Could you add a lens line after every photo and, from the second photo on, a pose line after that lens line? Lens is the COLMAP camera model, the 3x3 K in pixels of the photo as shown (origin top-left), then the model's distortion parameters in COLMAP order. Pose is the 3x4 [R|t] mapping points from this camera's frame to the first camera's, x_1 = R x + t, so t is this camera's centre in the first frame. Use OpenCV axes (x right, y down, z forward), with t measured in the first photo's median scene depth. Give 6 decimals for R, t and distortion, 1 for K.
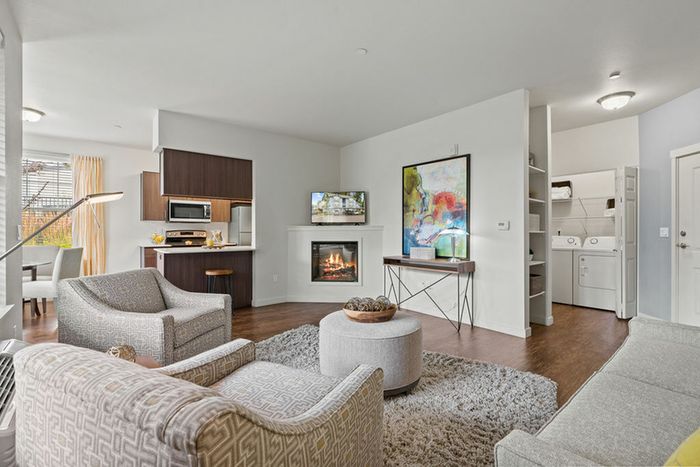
lens RADIAL K [[318.5, 0, 351.9], [0, 318.5, 231.3], [0, 0, 1]] dist [-0.006004, 0.000426]
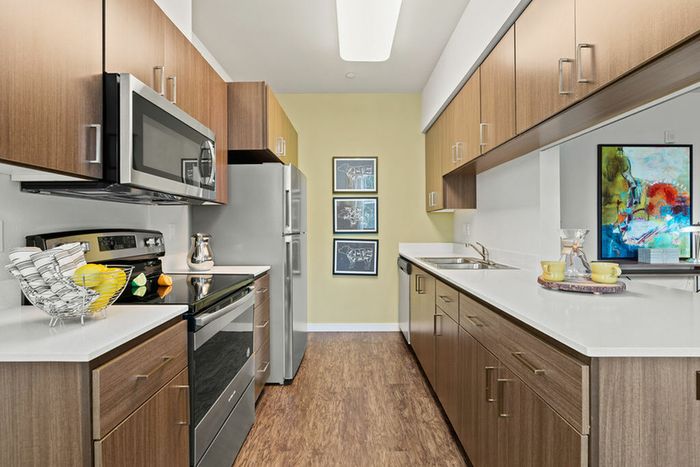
lens RADIAL K [[318.5, 0, 351.2], [0, 318.5, 229.9], [0, 0, 1]] dist [-0.006004, 0.000426]
pose [[0.636644, -0.008936, 0.771106, -0.830863], [0.004706, 0.999959, 0.007703, -0.006250], [-0.771144, -0.001276, 0.636660, 1.005431]]
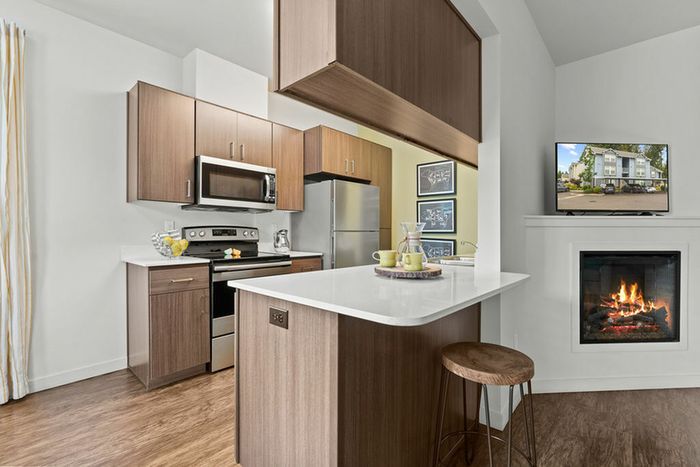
lens RADIAL K [[318.5, 0, 350.4], [0, 318.5, 234.1], [0, 0, 1]] dist [-0.006004, 0.000426]
pose [[0.988824, 0.003986, 0.149034, -0.565245], [-0.004587, 0.999983, 0.003688, 0.008328], [-0.149016, -0.004331, 0.988825, 0.699292]]
